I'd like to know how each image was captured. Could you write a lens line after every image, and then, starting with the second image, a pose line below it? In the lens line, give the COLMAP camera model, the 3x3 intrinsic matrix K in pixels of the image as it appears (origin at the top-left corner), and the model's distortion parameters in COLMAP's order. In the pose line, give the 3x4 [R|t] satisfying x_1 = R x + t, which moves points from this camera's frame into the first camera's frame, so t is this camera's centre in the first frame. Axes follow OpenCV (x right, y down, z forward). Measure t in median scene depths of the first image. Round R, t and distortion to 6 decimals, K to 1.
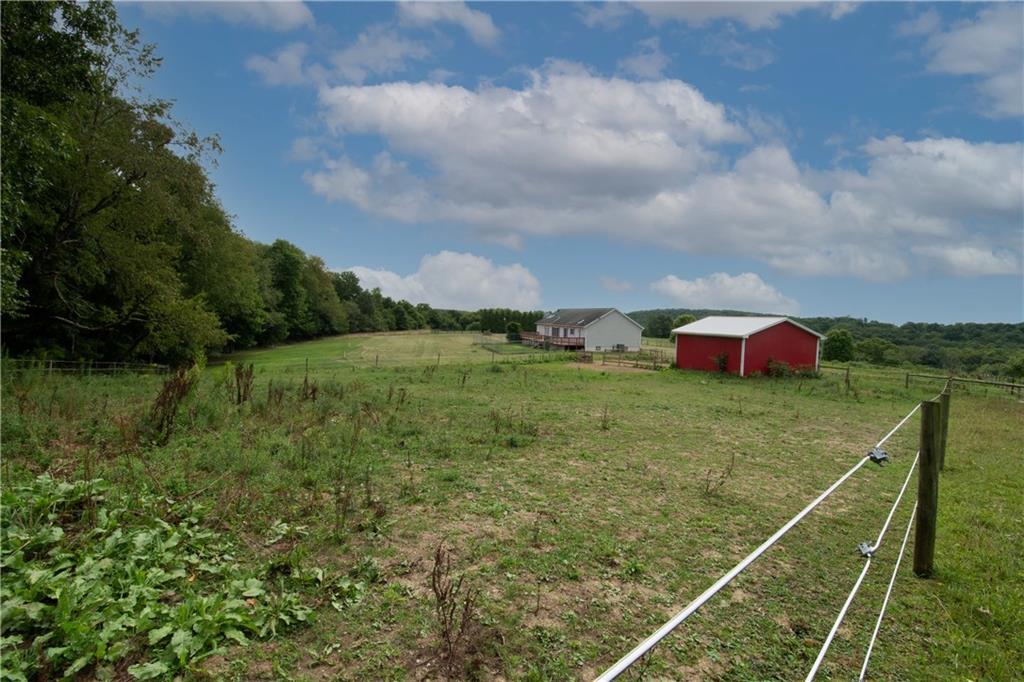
lens RADIAL K [[493.9, 0, 512.0], [0, 493.9, 341.0], [0, 0, 1]] dist [0.000019, 0.000376]
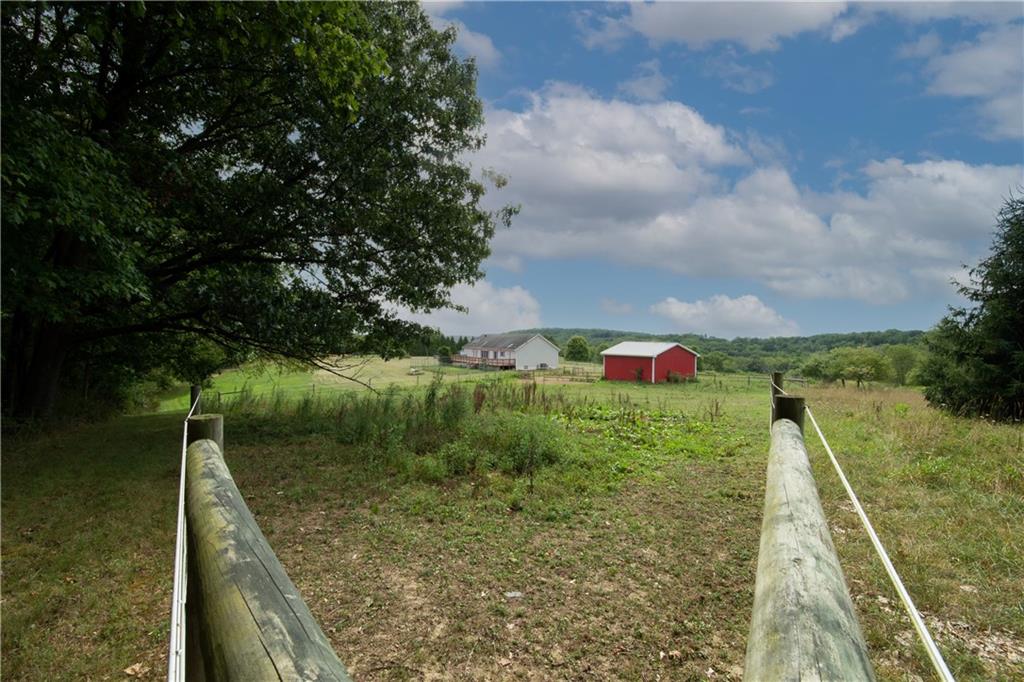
lens RADIAL K [[493.9, 0, 512.0], [0, 493.9, 341.0], [0, 0, 1]] dist [0.000019, 0.000376]
pose [[0.968146, -0.020235, 0.249567, -0.129708], [0.030111, 0.998905, -0.035816, -0.005821], [-0.248569, 0.042190, 0.967695, -0.135911]]
